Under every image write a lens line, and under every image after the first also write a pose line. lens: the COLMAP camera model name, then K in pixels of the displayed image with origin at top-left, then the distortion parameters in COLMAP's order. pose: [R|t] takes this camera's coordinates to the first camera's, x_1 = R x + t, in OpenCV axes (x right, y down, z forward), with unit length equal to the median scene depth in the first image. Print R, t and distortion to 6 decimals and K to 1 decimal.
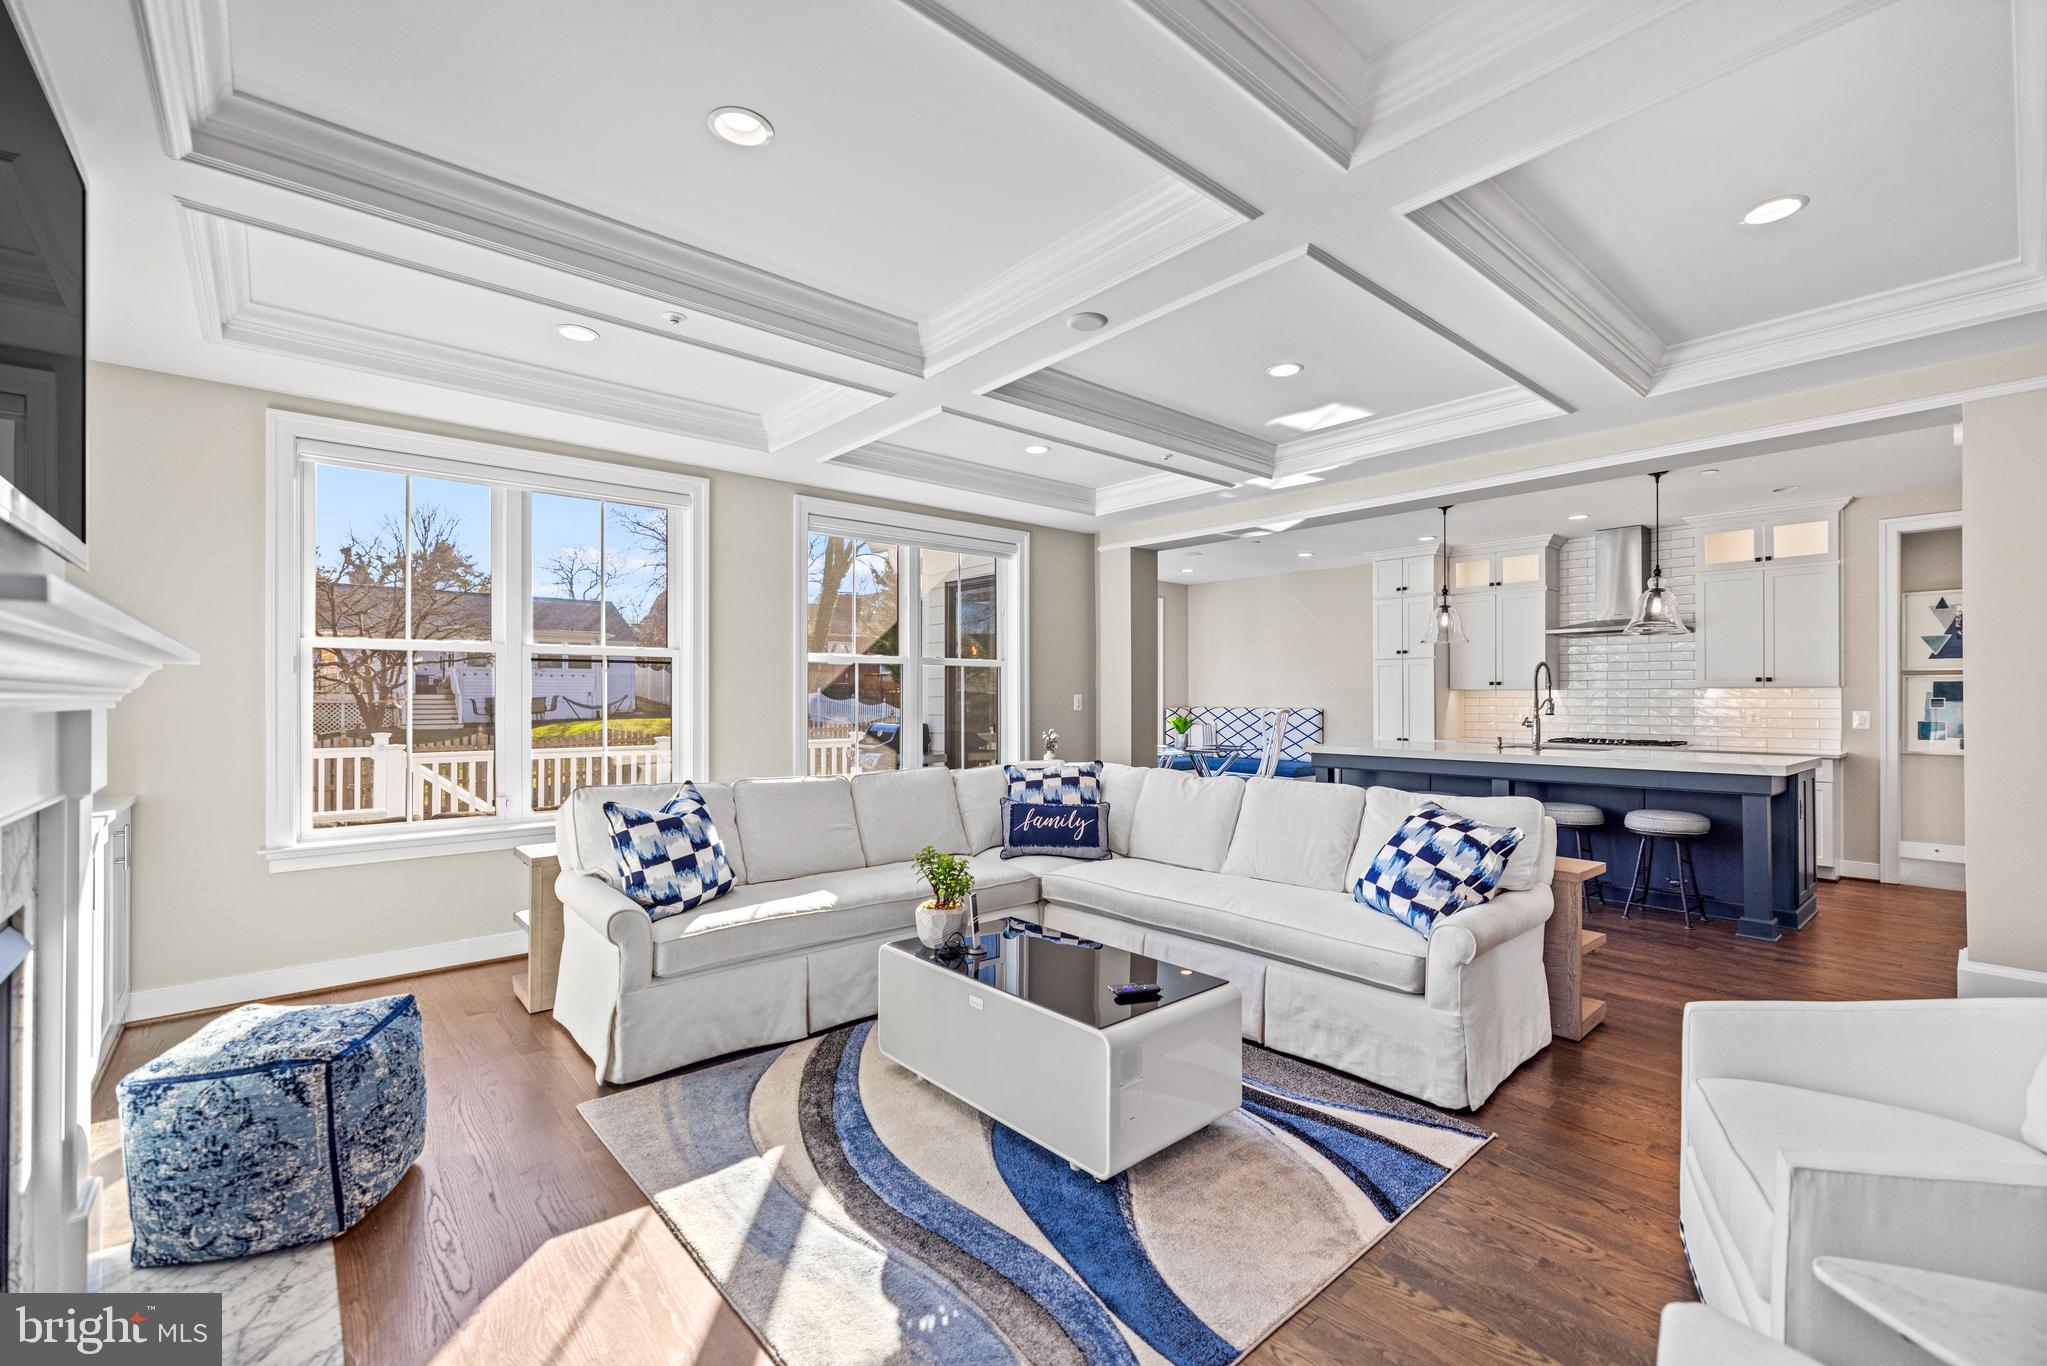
lens RADIAL K [[867.1, 0, 1021.3], [0, 867.1, 695.3], [0, 0, 1]] dist [0.002047, 0.000256]
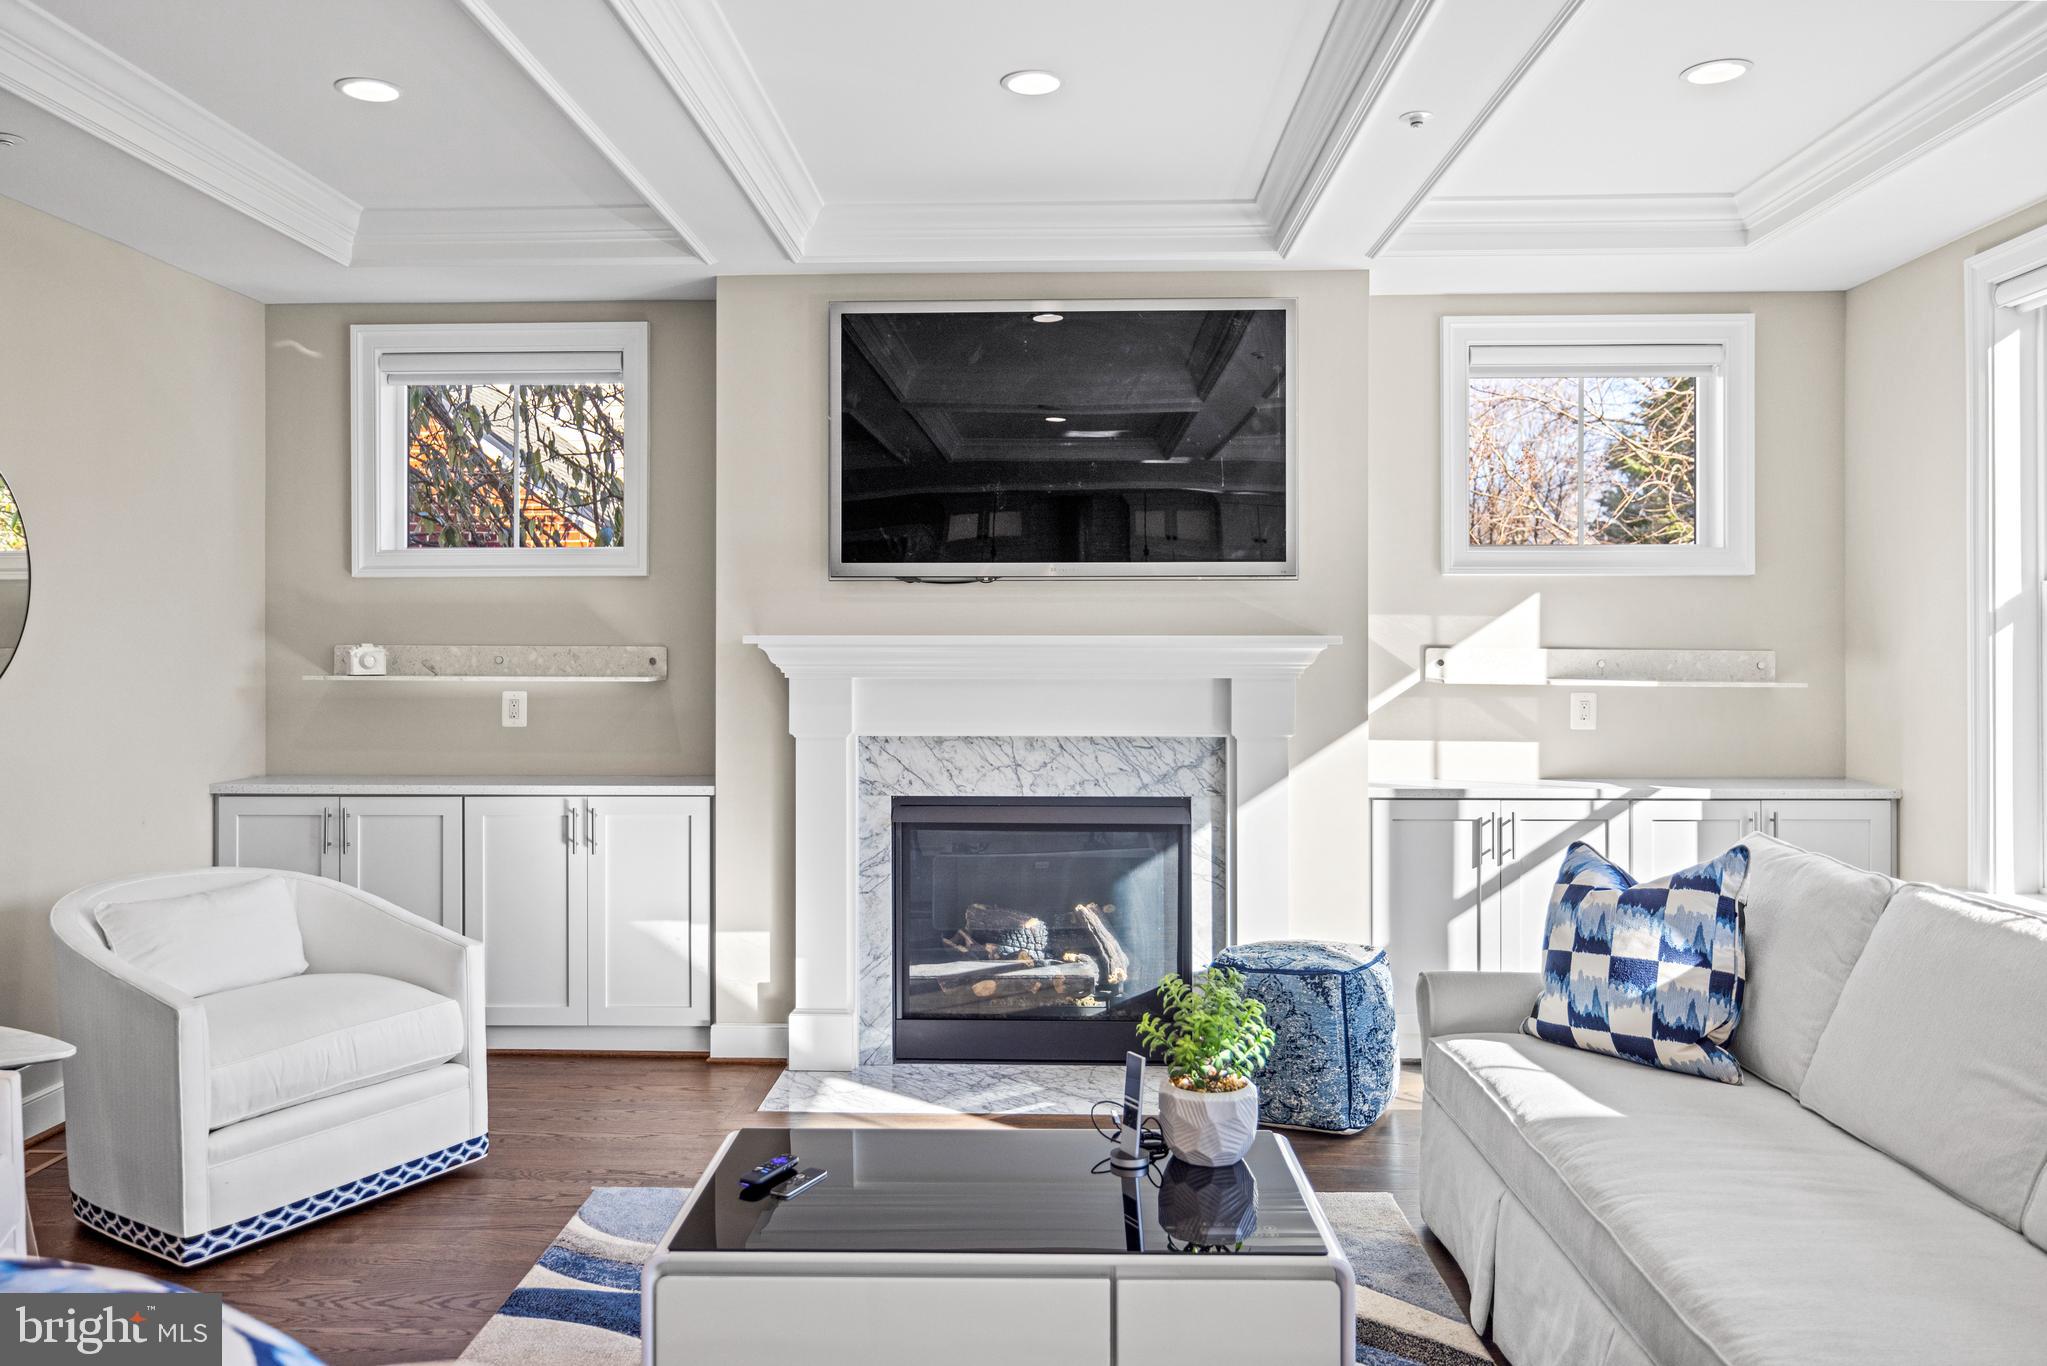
lens RADIAL K [[1471.0, 0, 1014.3], [0, 1471.0, 653.1], [0, 0, 1]] dist [0.000832, 0.001546]
pose [[-0.675617, 0.003026, -0.737247, 0.571557], [0.002053, 0.999995, 0.002223, -0.018469], [0.737250, -0.000012, -0.675620, 1.340775]]
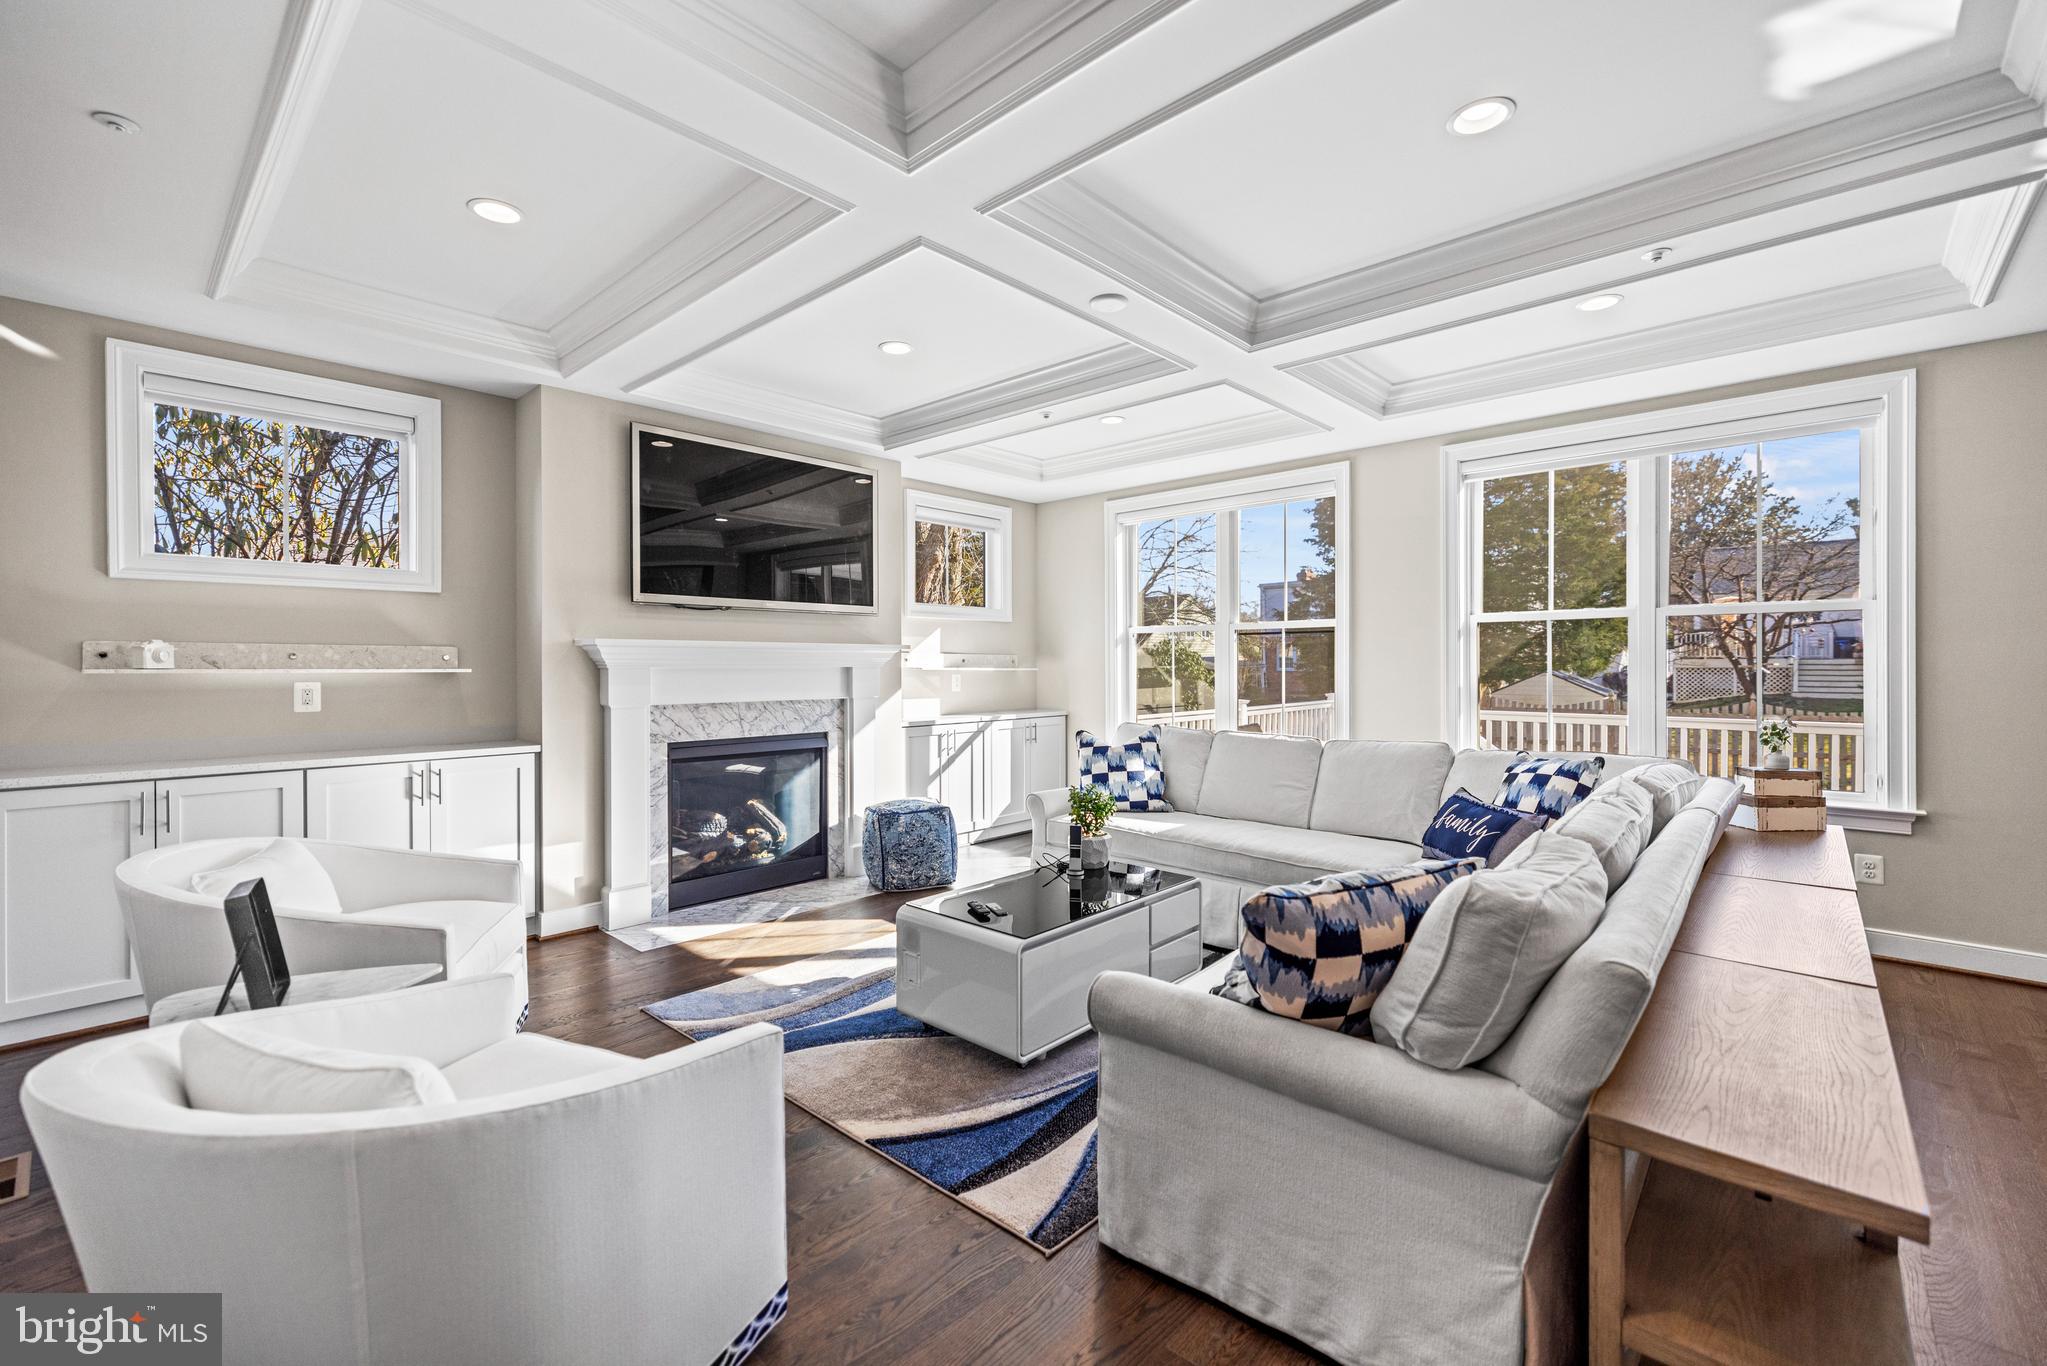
lens RADIAL K [[862.3, 0, 1021.3], [0, 862.3, 671.5], [0, 0, 1]] dist [0.001351, 0.000332]
pose [[0.108456, 0.009408, -0.994057, 0.967459], [0.003434, 0.999946, 0.009838, 0.002878], [0.994095, -0.004481, 0.108418, 0.685284]]
